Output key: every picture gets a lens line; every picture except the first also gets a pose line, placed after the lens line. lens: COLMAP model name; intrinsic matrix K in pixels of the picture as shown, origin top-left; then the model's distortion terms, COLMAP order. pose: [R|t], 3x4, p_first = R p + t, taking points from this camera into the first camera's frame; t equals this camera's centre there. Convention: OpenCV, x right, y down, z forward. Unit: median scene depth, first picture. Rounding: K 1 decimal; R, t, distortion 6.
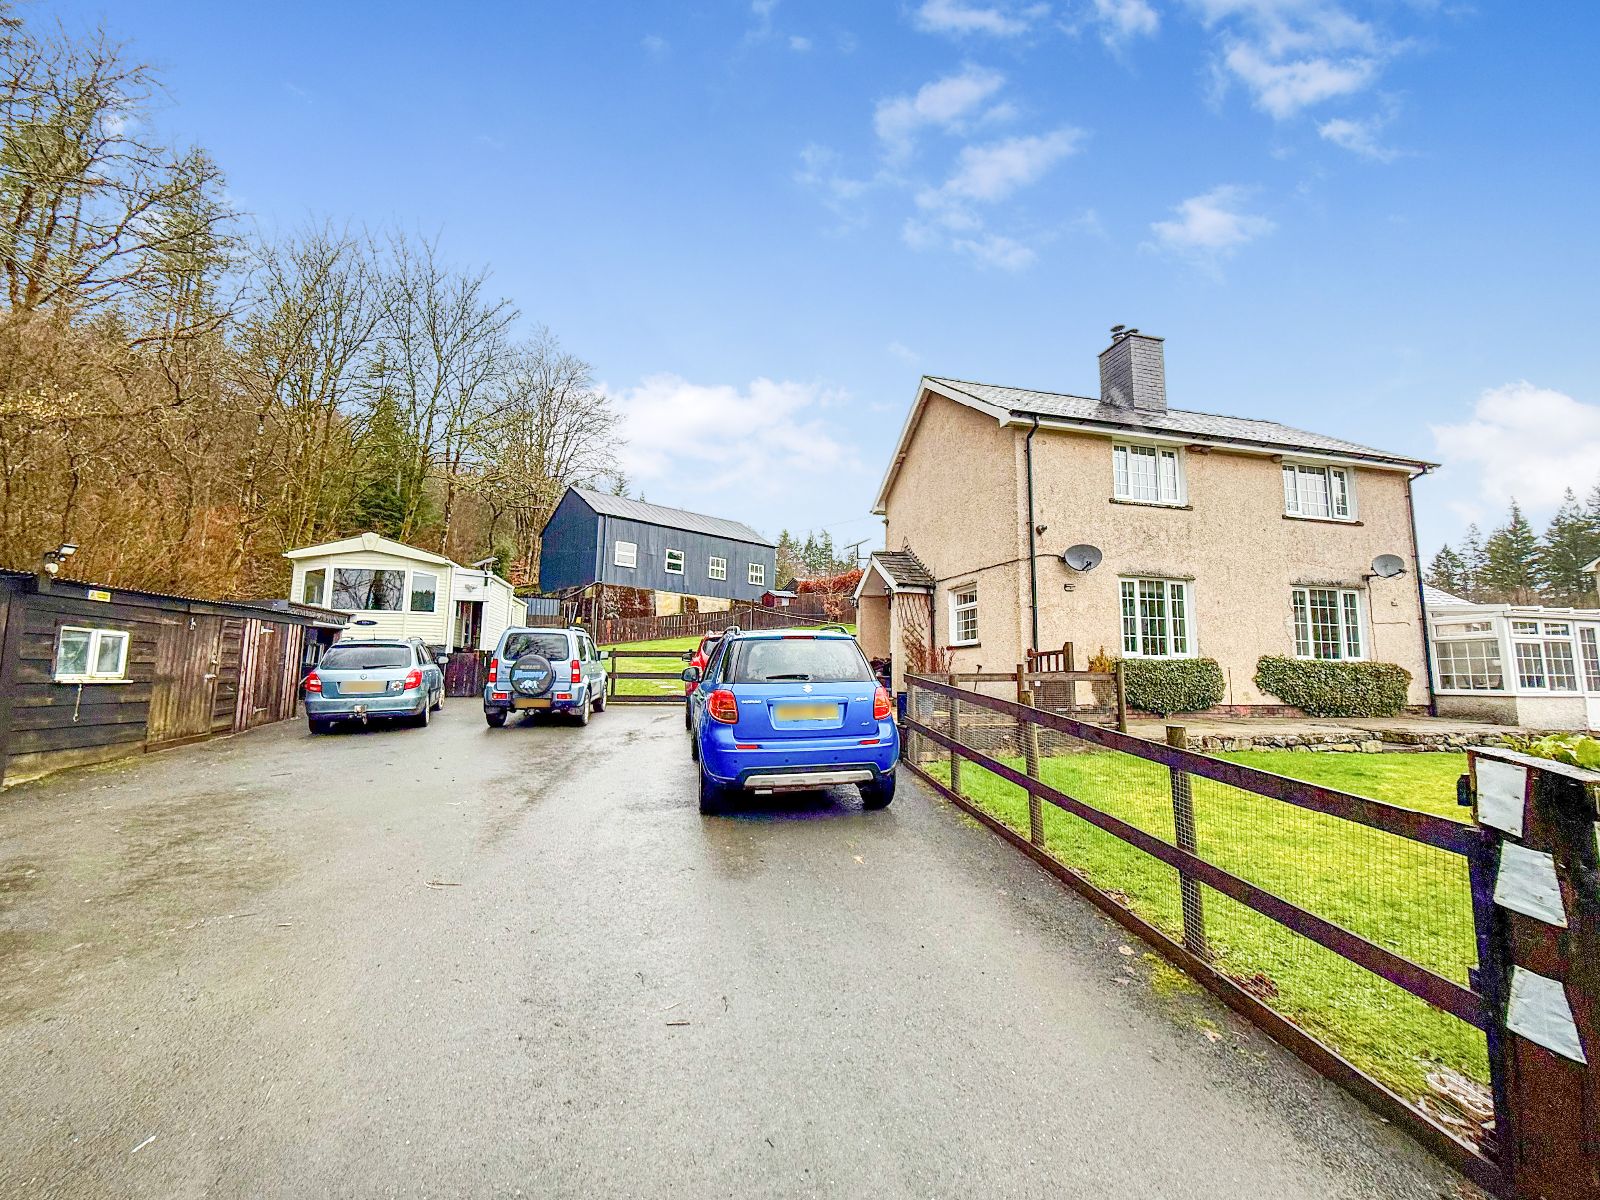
lens RADIAL K [[632.2, 0, 805.3], [0, 632.2, 600.1], [0, 0, 1]] dist [-0.007017, 0.001004]
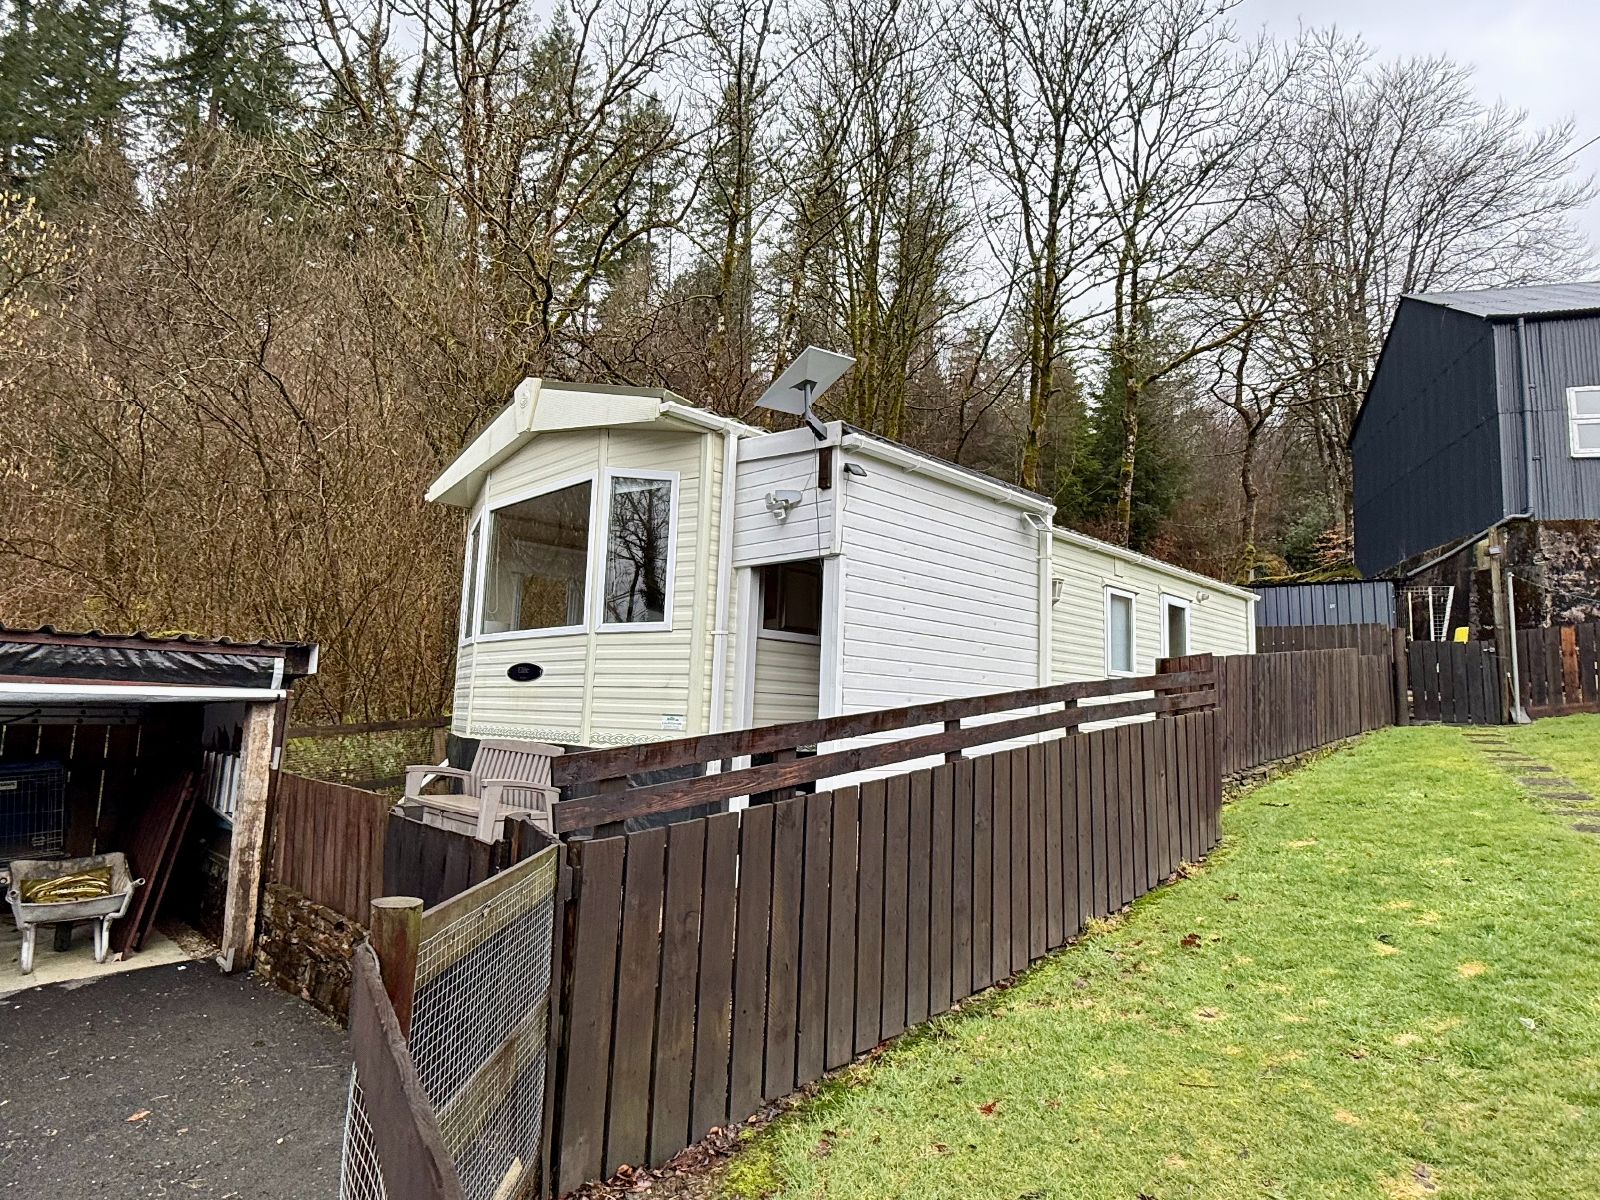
lens RADIAL K [[896.7, 0, 798.9], [0, 896.7, 605.6], [0, 0, 1]] dist [0.001025, 0.000222]
pose [[0.524541, -0.097054, -0.845835, -0.121226], [0.077776, 0.994790, -0.065913, 0.018343], [0.847825, -0.031211, 0.529357, 0.396761]]
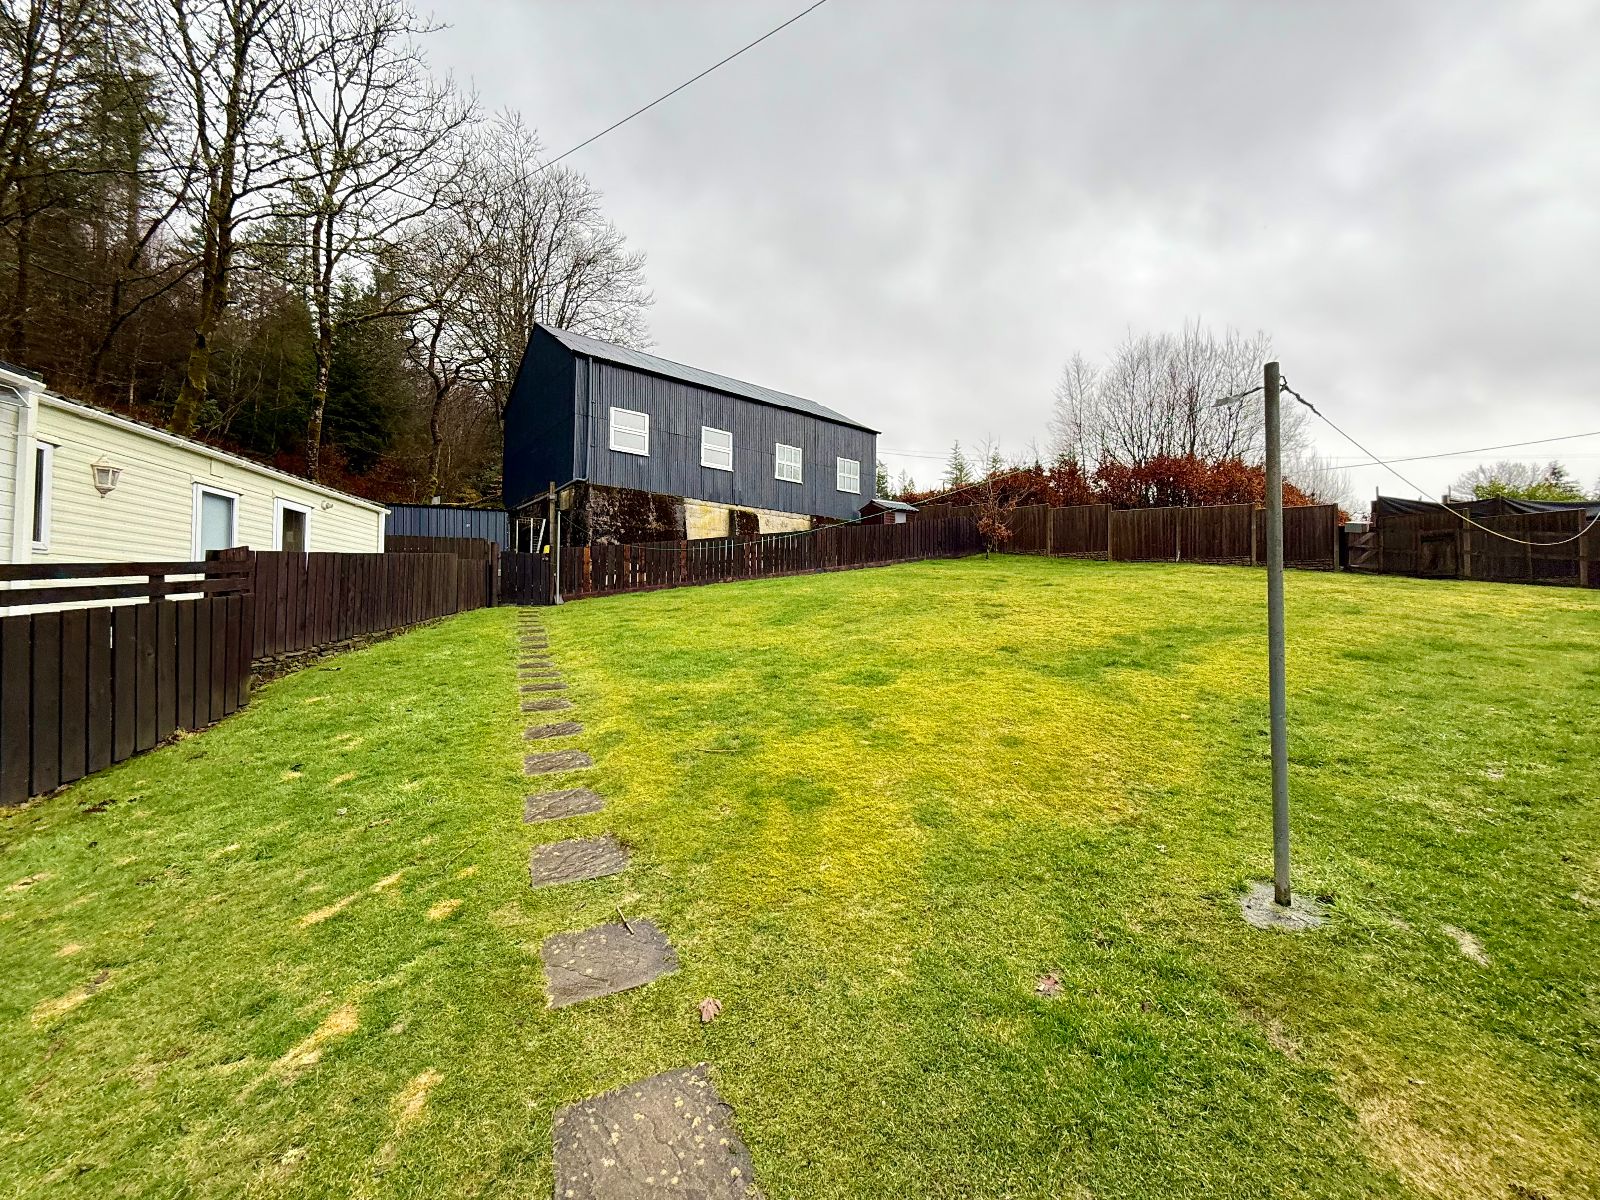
lens RADIAL K [[632.2, 0, 805.3], [0, 632.2, 600.1], [0, 0, 1]] dist [-0.007017, 0.001004]
pose [[0.997052, -0.008849, -0.076216, -0.085273], [0.016273, 0.995117, 0.097349, 0.023368], [0.074983, -0.098303, 0.992328, 0.429992]]
